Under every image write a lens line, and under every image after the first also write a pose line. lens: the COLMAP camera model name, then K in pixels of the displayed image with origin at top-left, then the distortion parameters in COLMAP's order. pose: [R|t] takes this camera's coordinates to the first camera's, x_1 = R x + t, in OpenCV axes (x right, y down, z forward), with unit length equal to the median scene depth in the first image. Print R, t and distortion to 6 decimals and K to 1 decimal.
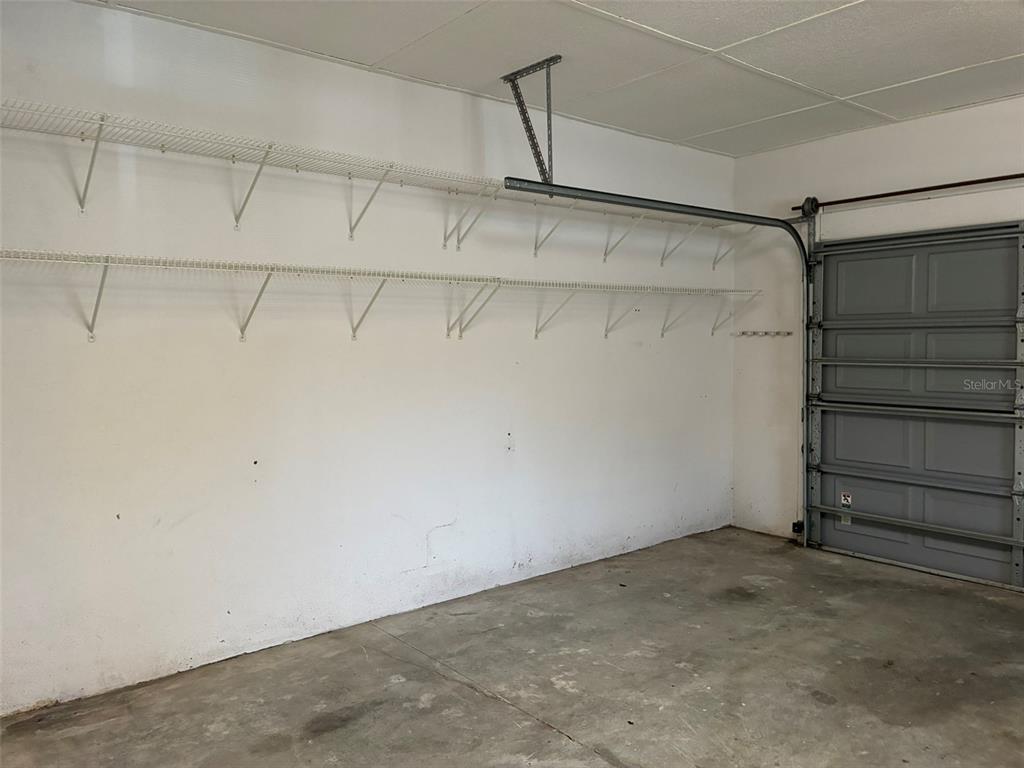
lens RADIAL K [[770.4, 0, 511.4], [0, 770.4, 373.6], [0, 0, 1]] dist [0.036380, -0.057454]
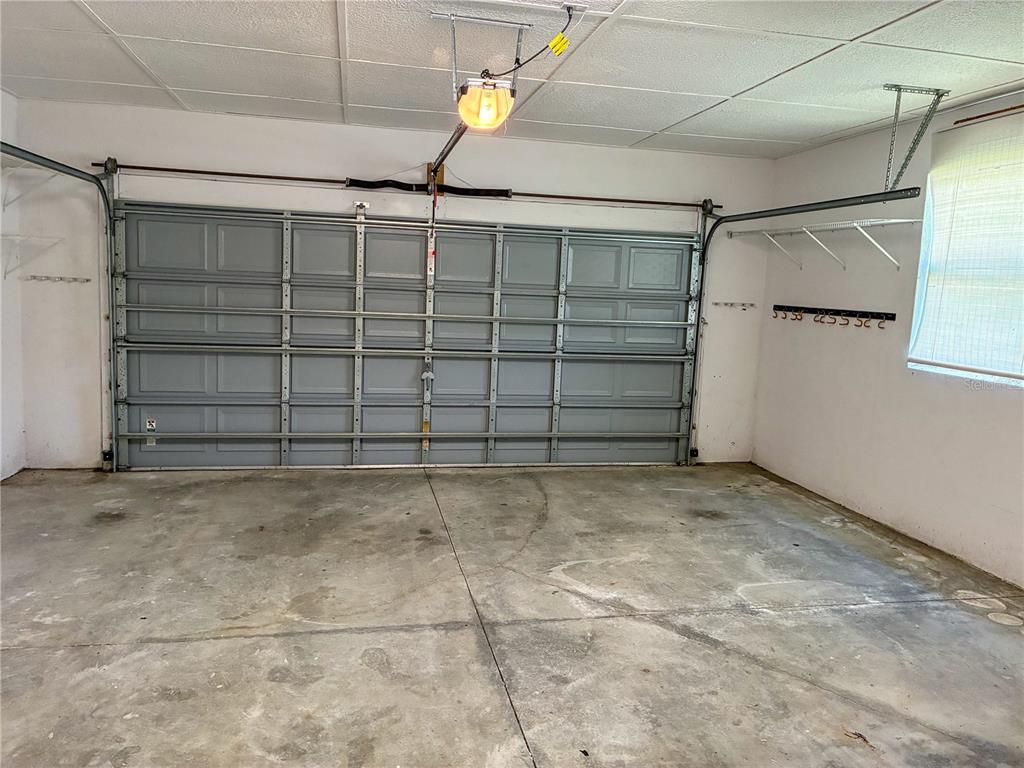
lens RADIAL K [[770.4, 0, 522.6], [0, 770.4, 389.3], [0, 0, 1]] dist [0.036380, -0.057454]
pose [[0.448130, -0.094299, 0.888981, -0.383153], [-0.007930, 0.993963, 0.109432, -0.026765], [-0.893933, -0.056090, 0.444677, -0.031646]]
